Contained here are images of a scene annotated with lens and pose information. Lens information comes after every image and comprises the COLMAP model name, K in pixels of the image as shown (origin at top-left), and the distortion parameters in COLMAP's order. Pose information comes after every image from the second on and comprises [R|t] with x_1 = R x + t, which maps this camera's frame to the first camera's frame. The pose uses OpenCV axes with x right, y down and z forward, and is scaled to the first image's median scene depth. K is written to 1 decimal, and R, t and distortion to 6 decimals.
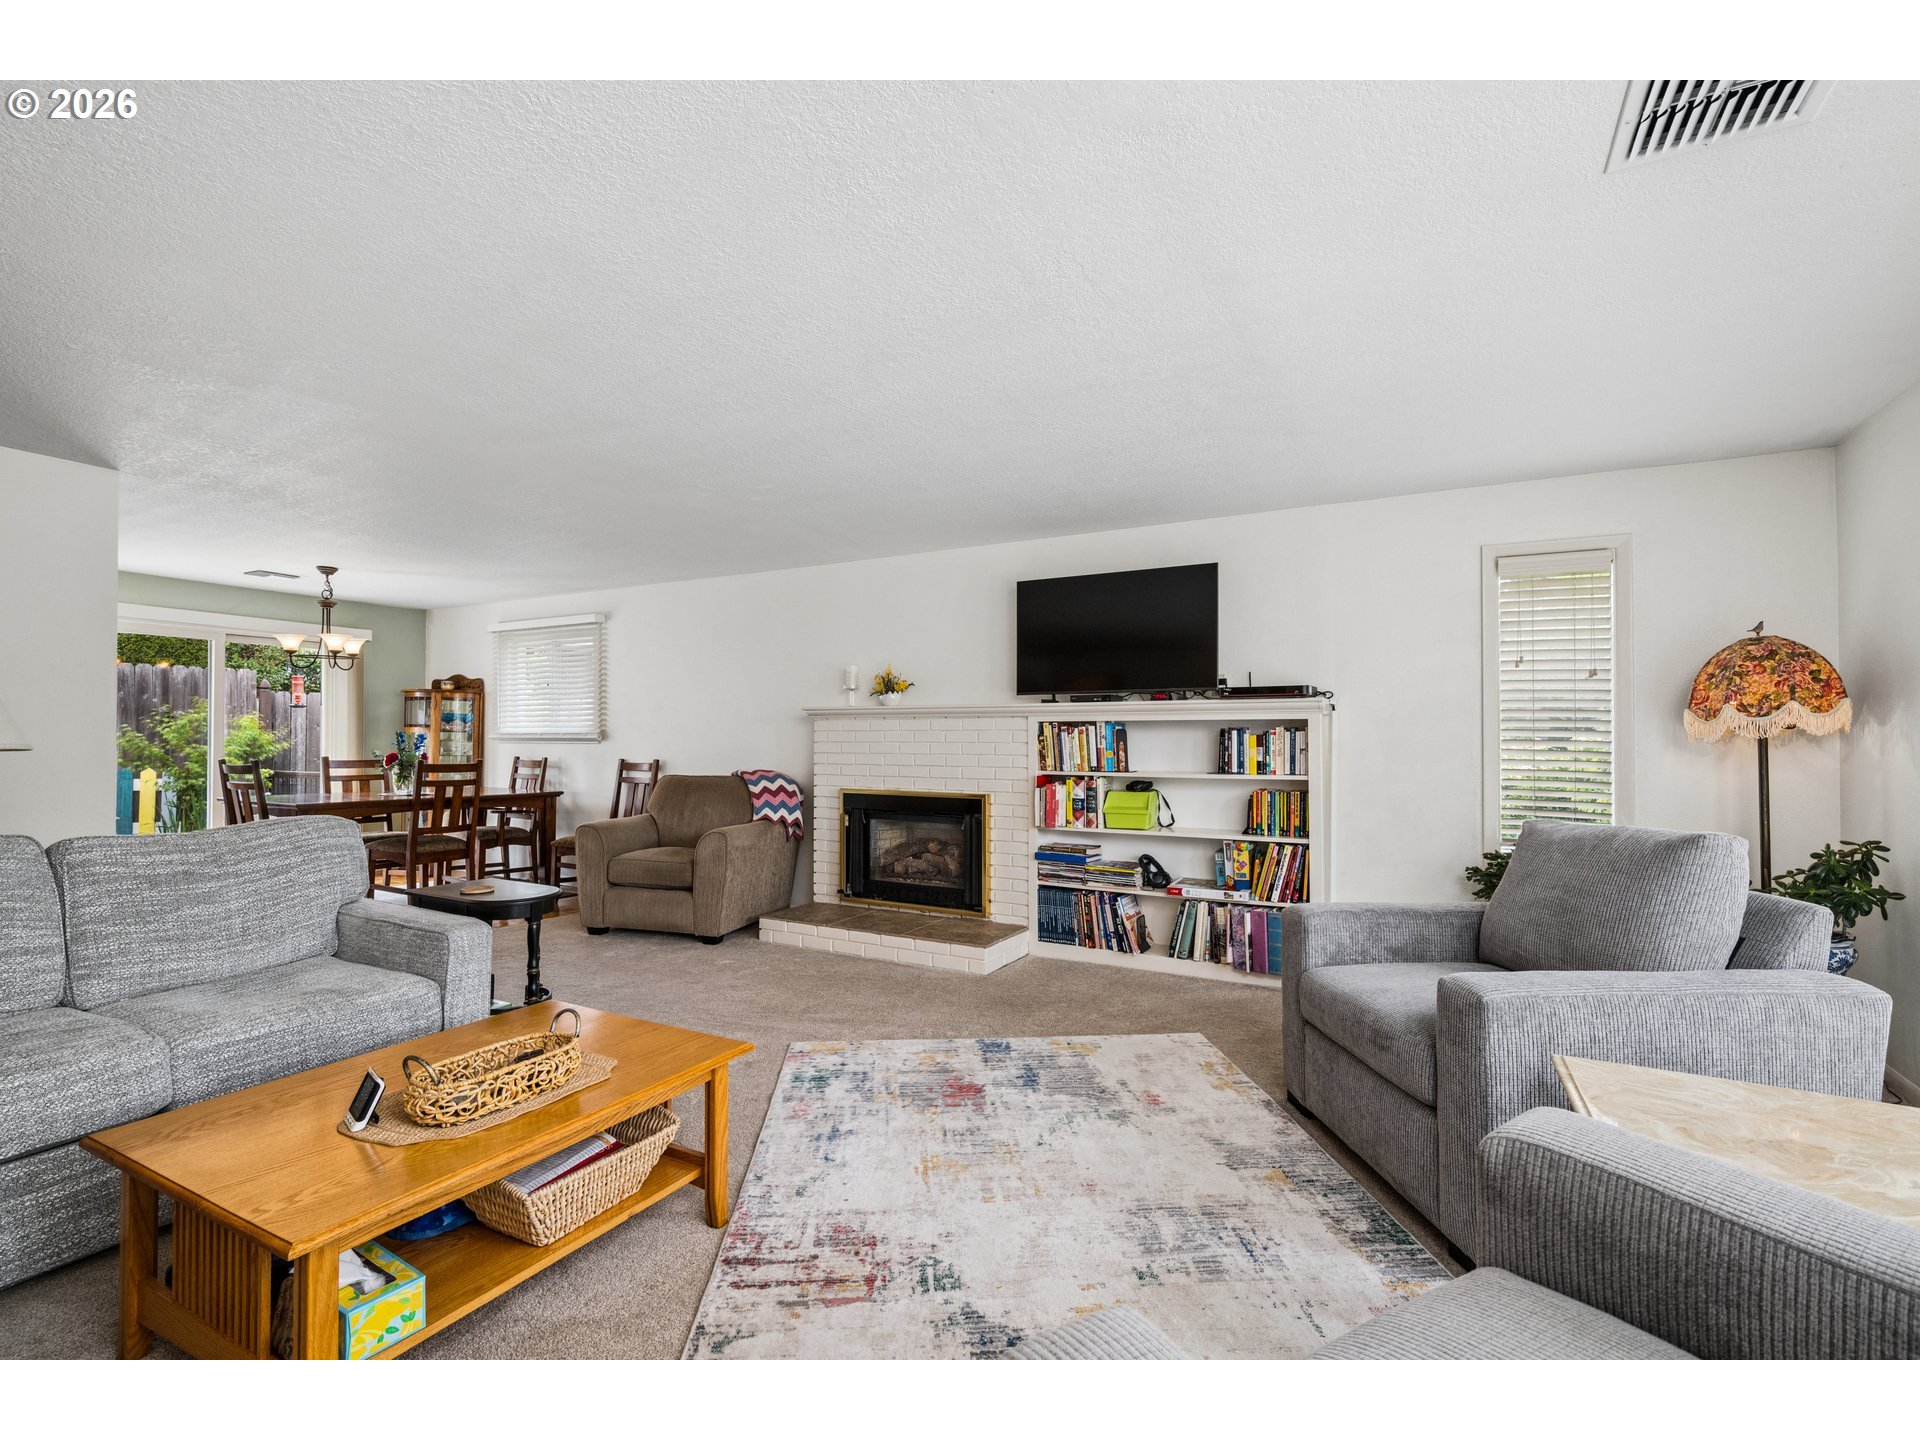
lens RADIAL K [[936.1, 0, 1029.0], [0, 936.1, 717.6], [0, 0, 1]] dist [-0.008738, -0.000623]
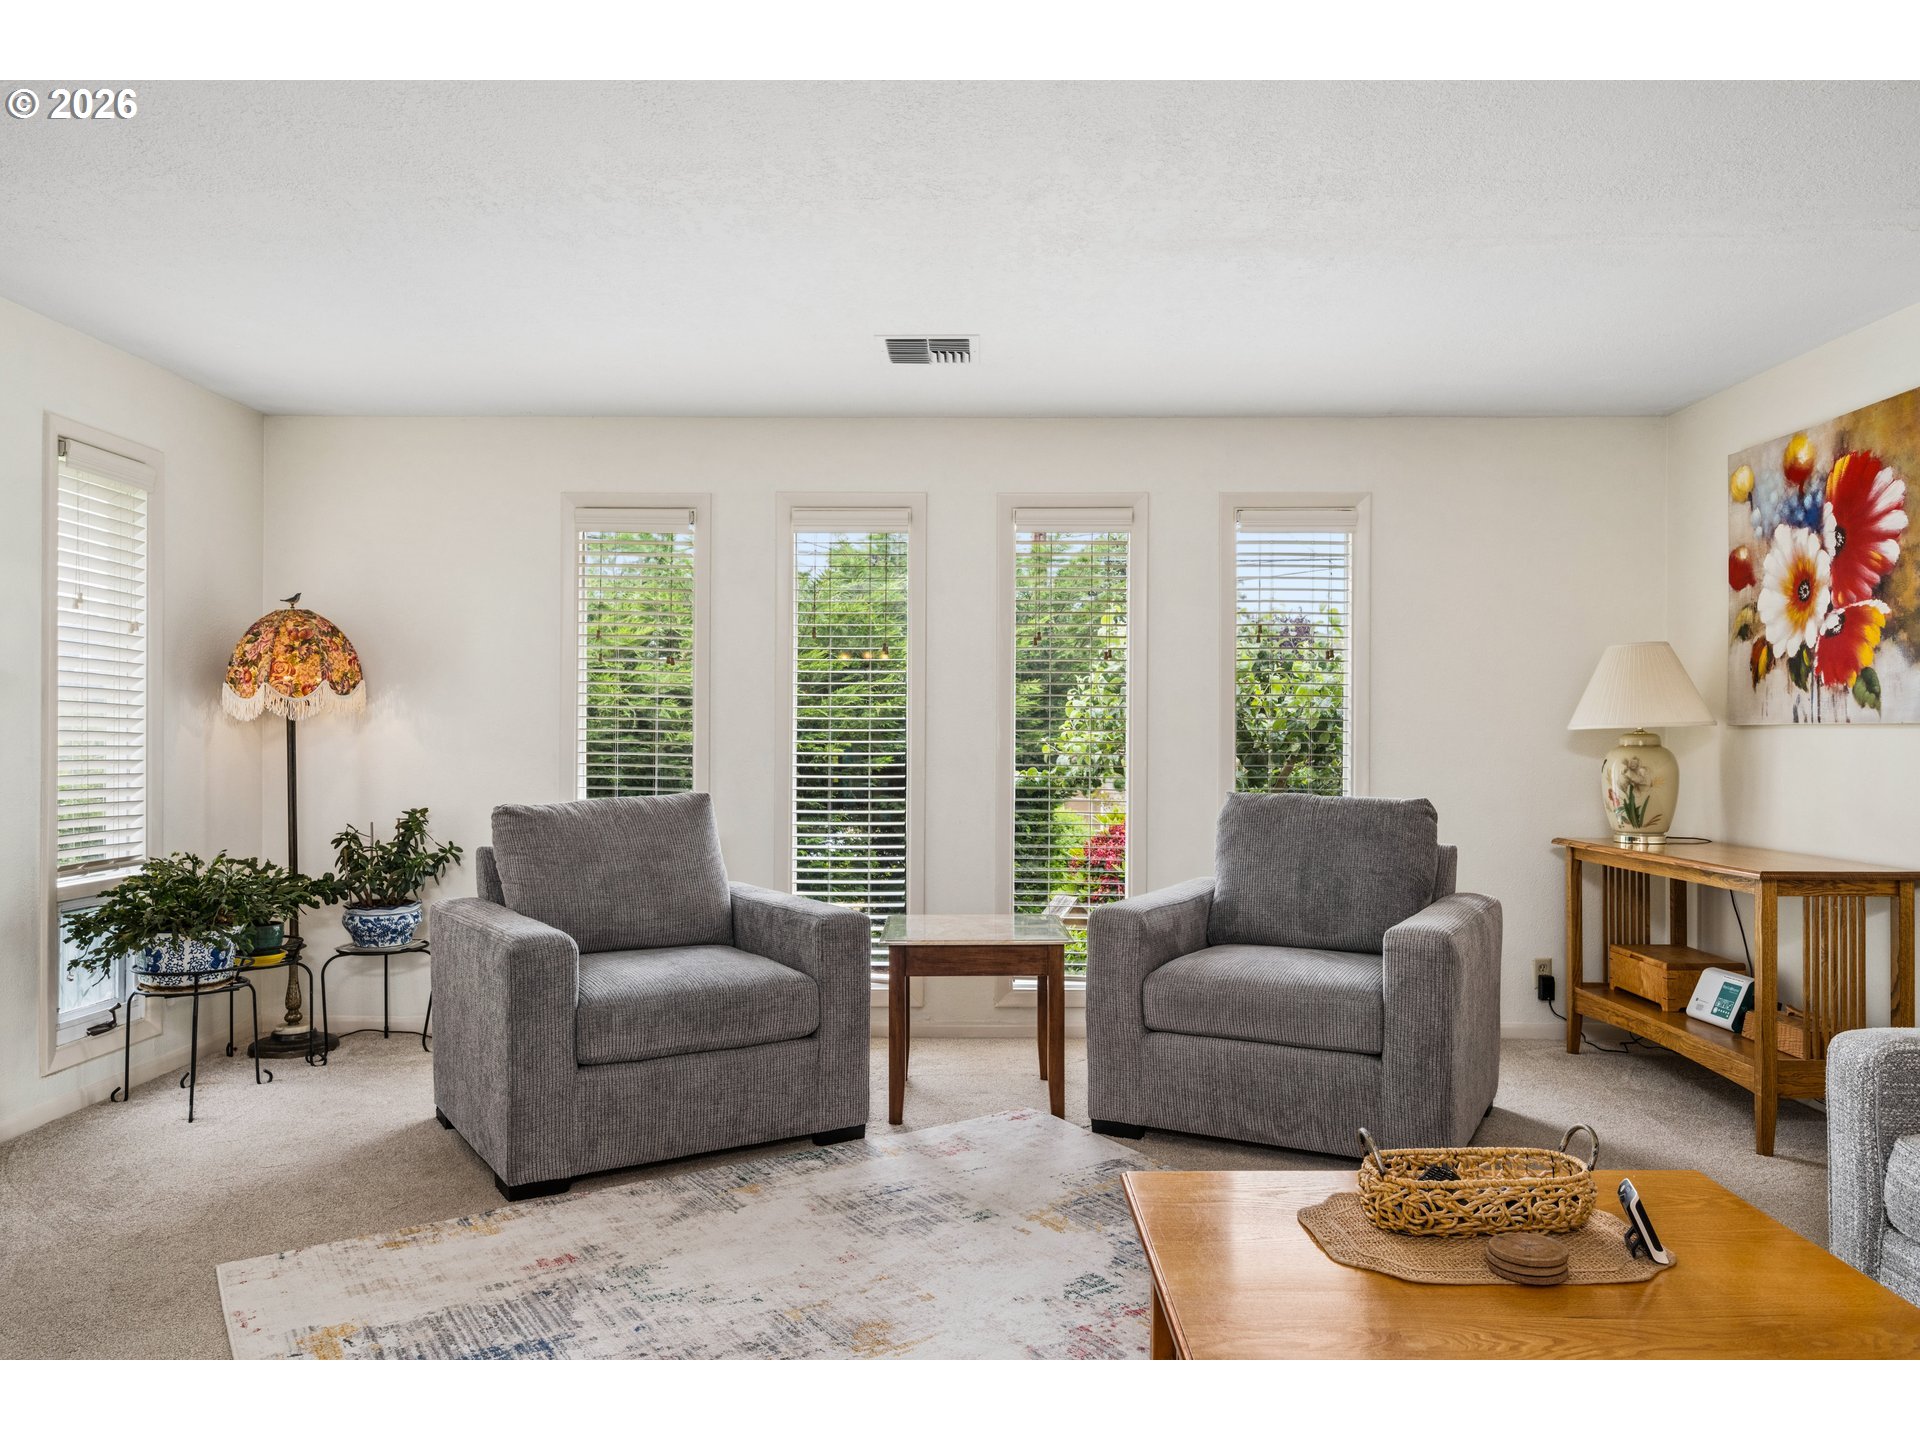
lens RADIAL K [[1391.1, 0, 957.7], [0, 1391.1, 721.3], [0, 0, 1]] dist [-0.009474, -0.001613]
pose [[-0.480779, 0.003465, 0.876835, -0.923609], [-0.017738, 0.999749, -0.013676, 0.040421], [-0.876662, -0.022128, -0.480597, 1.322307]]
